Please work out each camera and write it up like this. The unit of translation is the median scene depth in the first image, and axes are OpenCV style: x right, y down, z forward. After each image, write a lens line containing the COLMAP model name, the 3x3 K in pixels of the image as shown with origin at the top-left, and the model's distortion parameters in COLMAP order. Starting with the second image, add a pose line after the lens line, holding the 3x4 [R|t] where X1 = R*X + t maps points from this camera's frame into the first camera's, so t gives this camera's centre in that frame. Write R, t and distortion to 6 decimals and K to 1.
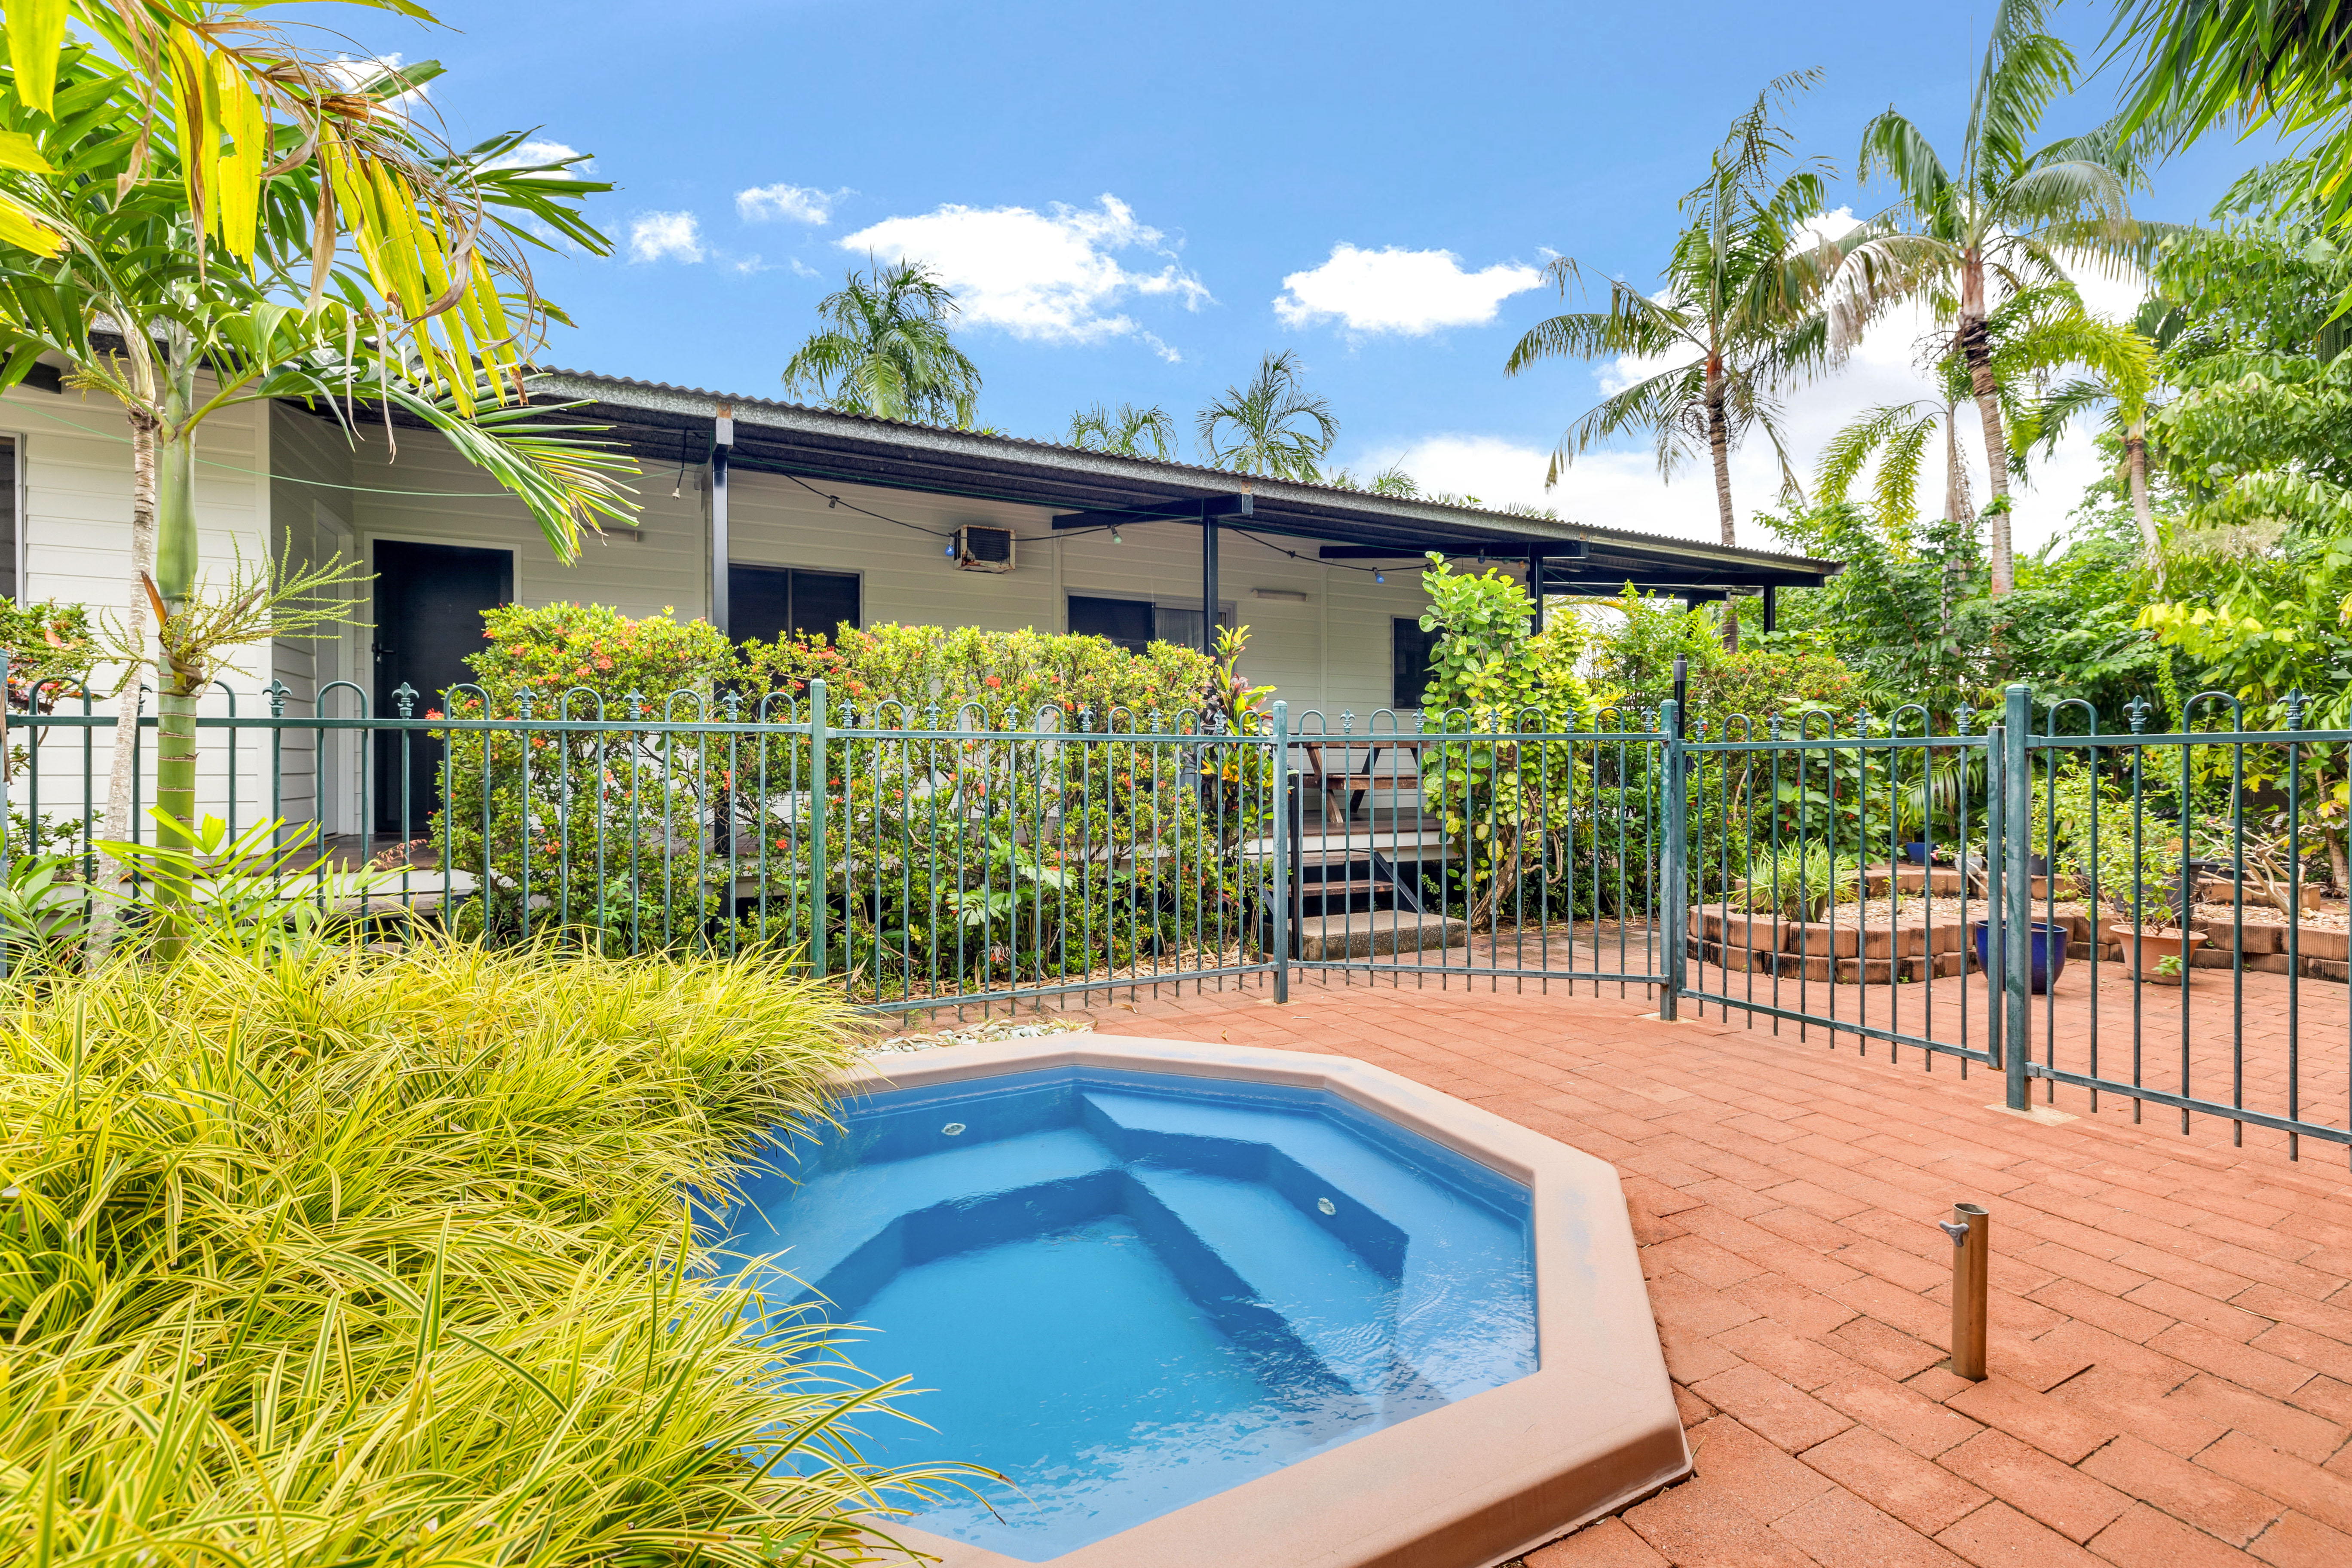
lens RADIAL K [[1026.2, 0, 1176.0], [0, 1026.2, 784.0], [0, 0, 1]] dist [0.000403, -0.000205]
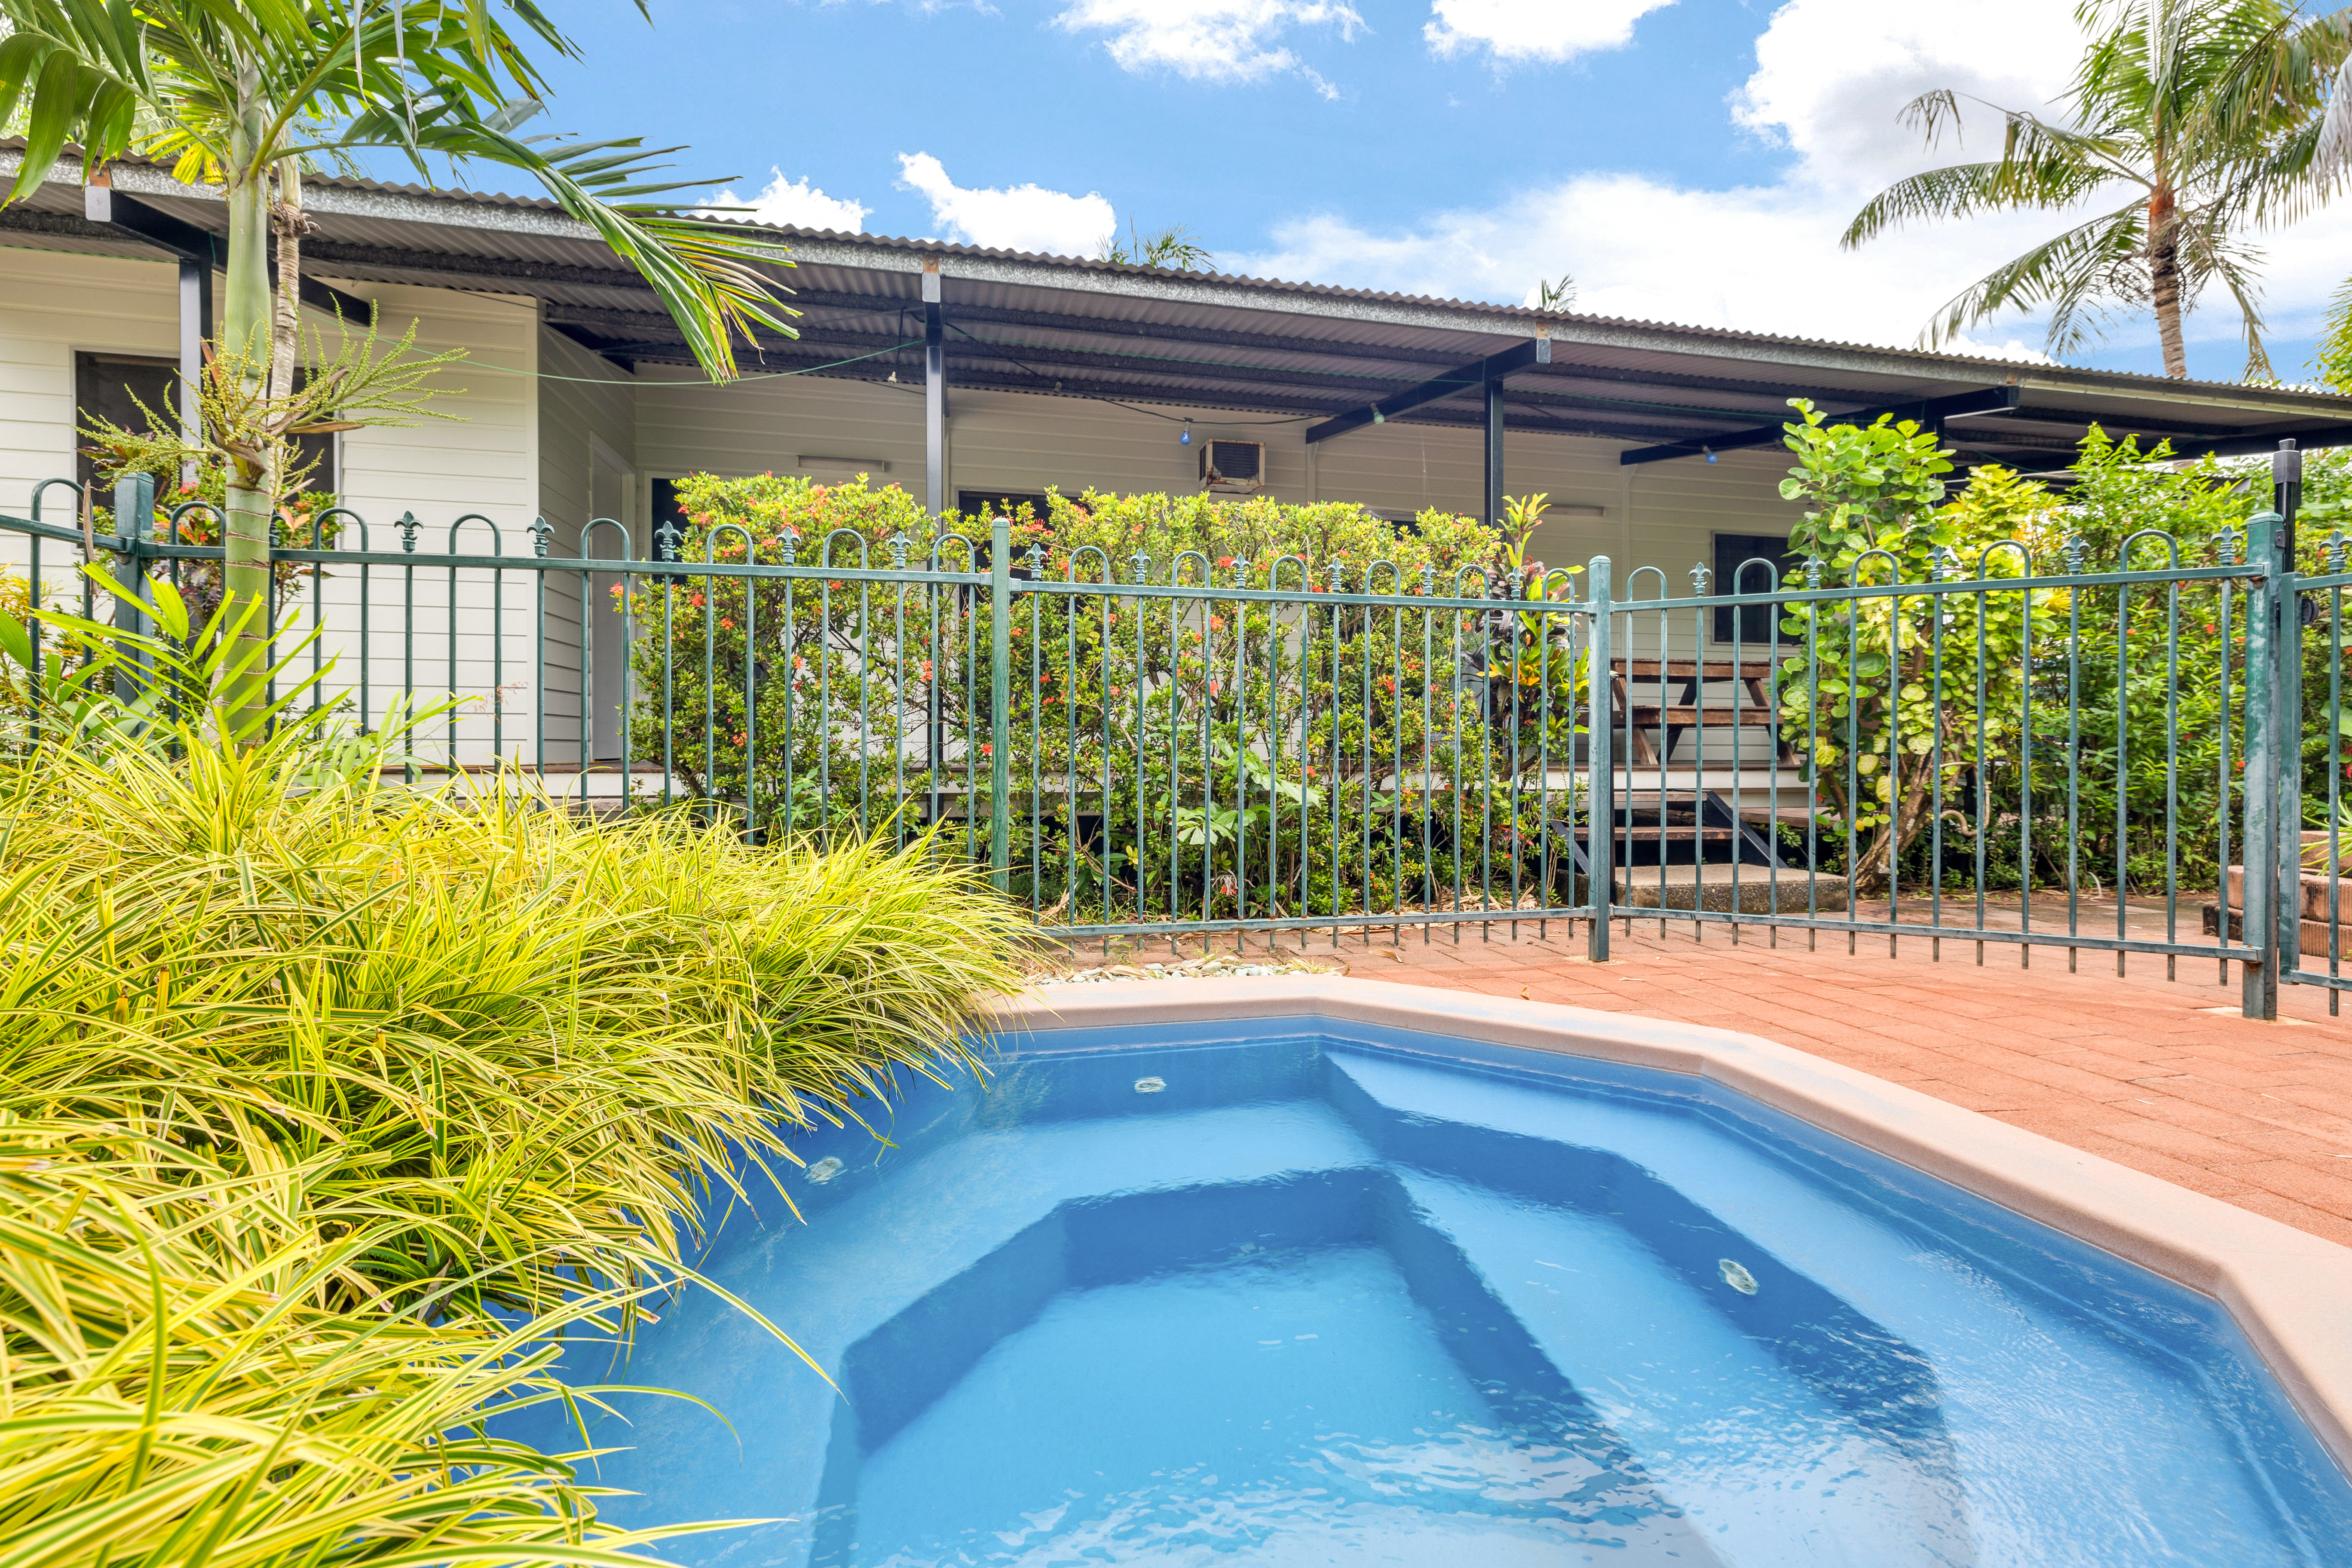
lens RADIAL K [[953.1, 0, 1176.0], [0, 953.1, 784.0], [0, 0, 1]] dist [-0.003418, 0.000279]
pose [[0.964653, 0.004517, -0.263486, -0.011448], [-0.004976, 0.999987, -0.001074, 0.077389], [0.263478, 0.002347, 0.964663, 0.223765]]
